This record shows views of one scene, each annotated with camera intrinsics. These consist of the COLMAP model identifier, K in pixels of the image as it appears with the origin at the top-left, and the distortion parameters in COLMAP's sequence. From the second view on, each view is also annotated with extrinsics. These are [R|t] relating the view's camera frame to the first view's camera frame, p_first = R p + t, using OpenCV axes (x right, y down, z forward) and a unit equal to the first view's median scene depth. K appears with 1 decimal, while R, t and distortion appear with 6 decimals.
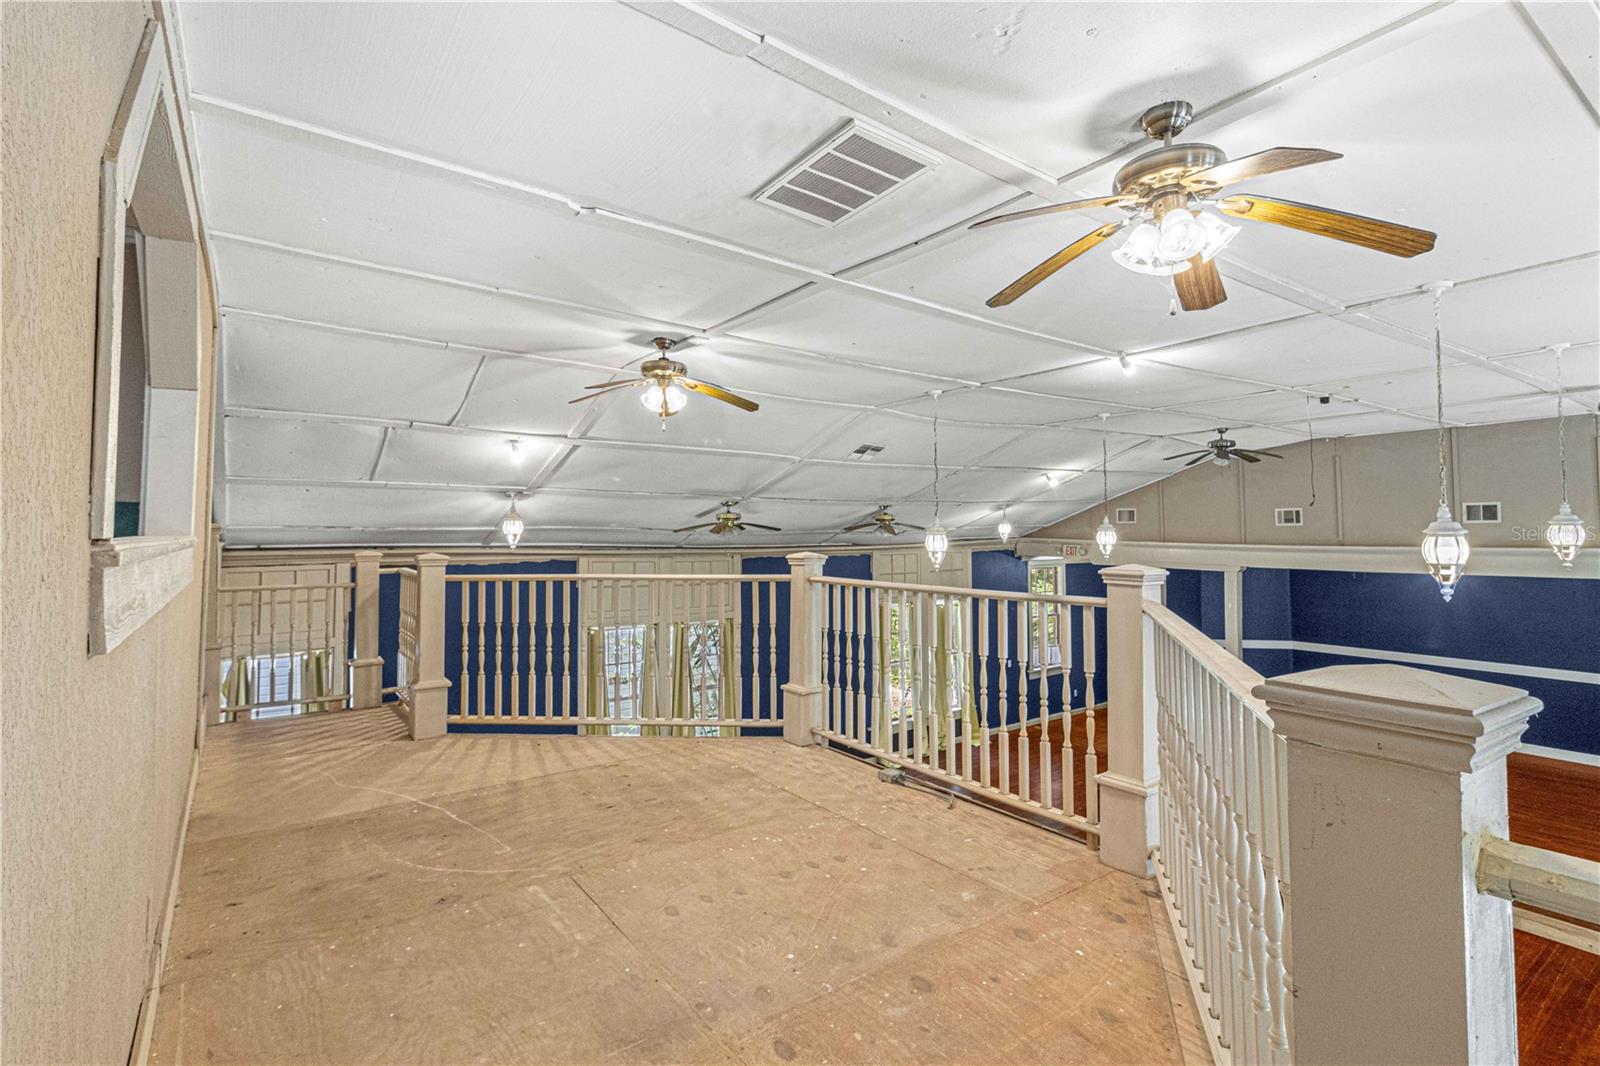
lens RADIAL K [[765.3, 0, 796.8], [0, 765.3, 492.7], [0, 0, 1]] dist [0.002938, 0.000011]
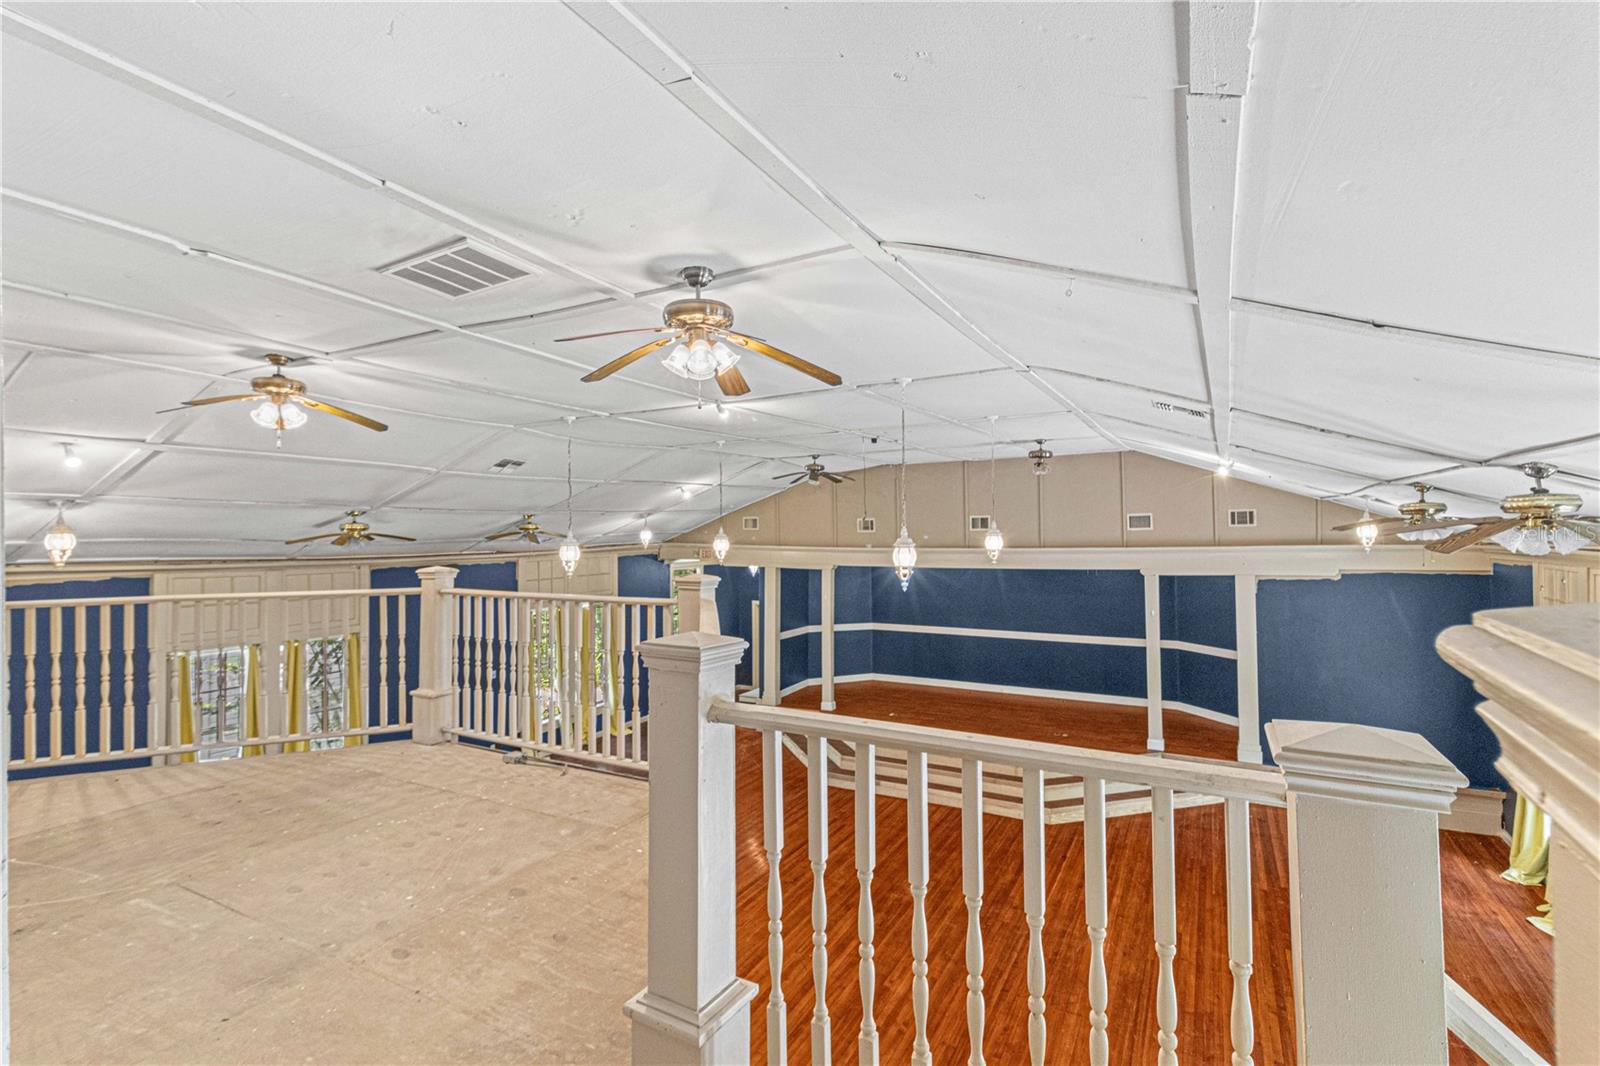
lens RADIAL K [[750.3, 0, 795.4], [0, 750.3, 515.1], [0, 0, 1]] dist [0.003818, 0.000368]
pose [[0.904144, 0.004786, 0.427201, 0.017227], [-0.015776, 0.999629, 0.022188, -0.027859], [-0.426937, -0.026801, 0.903884, -0.182054]]
